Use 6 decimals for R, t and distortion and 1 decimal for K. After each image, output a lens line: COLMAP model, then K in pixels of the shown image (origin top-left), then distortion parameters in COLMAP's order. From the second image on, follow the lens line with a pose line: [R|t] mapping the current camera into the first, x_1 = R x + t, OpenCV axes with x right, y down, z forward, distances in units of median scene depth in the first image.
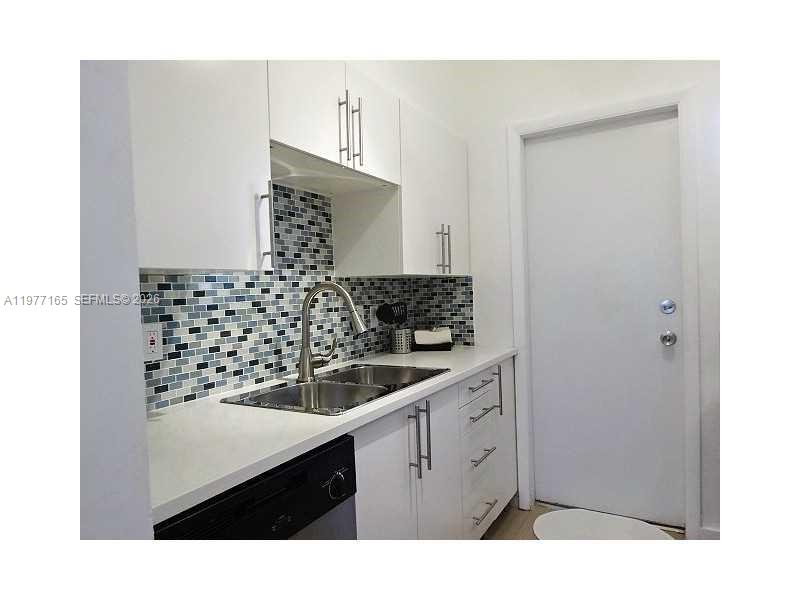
lens RADIAL K [[467.9, 0, 400.0], [0, 467.9, 300.0], [0, 0, 1]] dist [-0.000803, -0.000080]
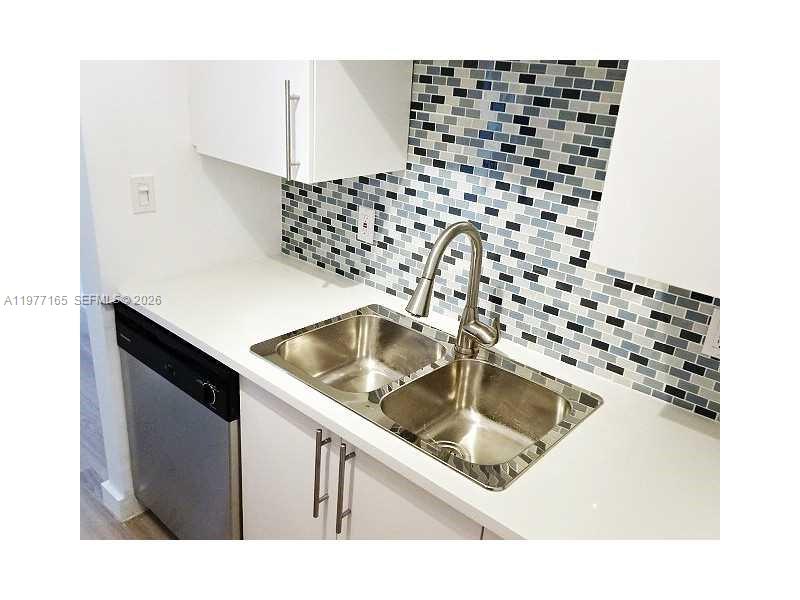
lens RADIAL K [[588.1, 0, 405.1], [0, 588.1, 303.9], [0, 0, 1]] dist [-0.001618, -0.004082]
pose [[-0.173040, 0.395357, -0.902081, 0.563790], [-0.095372, 0.904867, 0.414872, -0.238360], [0.980286, 0.157822, -0.118872, 0.963129]]
